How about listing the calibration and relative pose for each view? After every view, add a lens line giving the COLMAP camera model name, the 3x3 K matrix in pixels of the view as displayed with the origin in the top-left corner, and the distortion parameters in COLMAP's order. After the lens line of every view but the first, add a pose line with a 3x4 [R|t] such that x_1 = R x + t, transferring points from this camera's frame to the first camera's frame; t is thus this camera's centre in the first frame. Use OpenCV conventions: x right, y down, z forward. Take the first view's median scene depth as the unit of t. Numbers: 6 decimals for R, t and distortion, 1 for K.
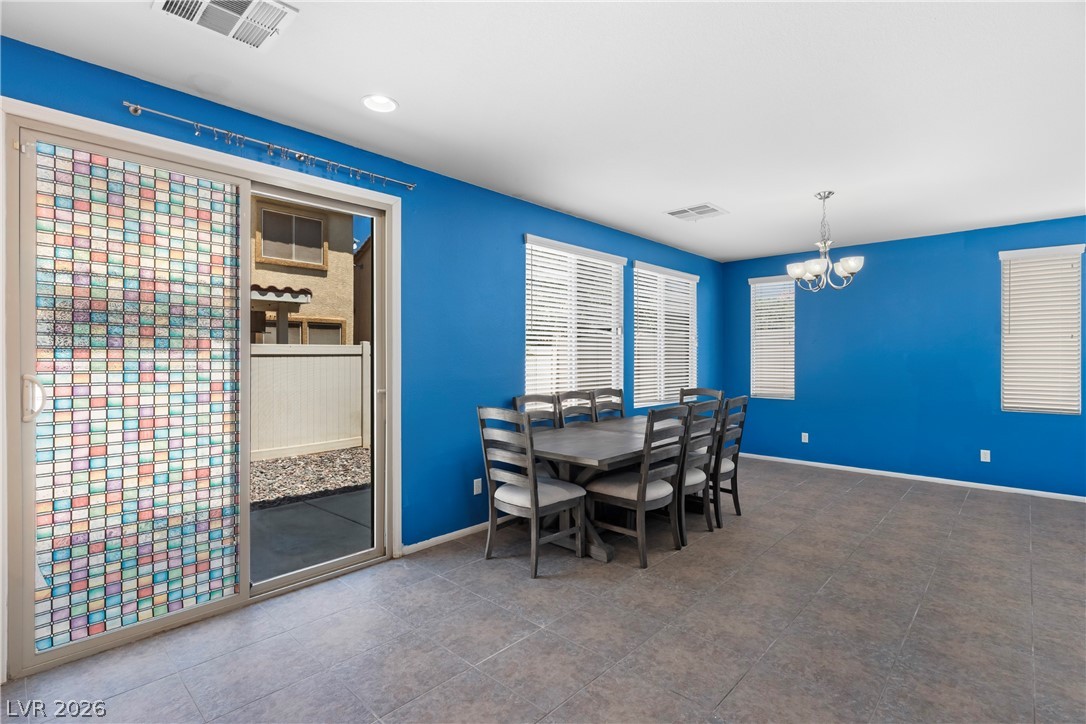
lens RADIAL K [[513.3, 0, 542.9], [0, 513.3, 360.6], [0, 0, 1]] dist [0.001171, 0.000953]
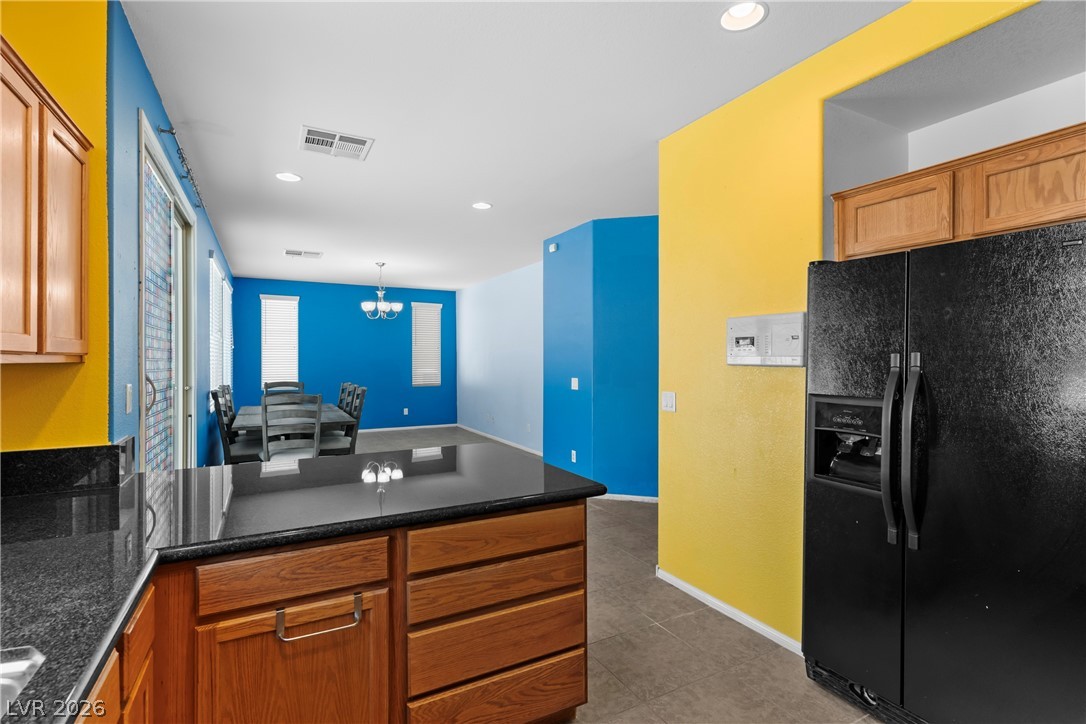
lens RADIAL K [[513.3, 0, 544.2], [0, 513.3, 361.2], [0, 0, 1]] dist [0.001171, 0.000953]
pose [[0.317101, -0.004805, 0.948380, -1.113935], [0.005032, 0.999982, 0.003384, 0.001513], [-0.948378, 0.003700, 0.317119, -0.082853]]
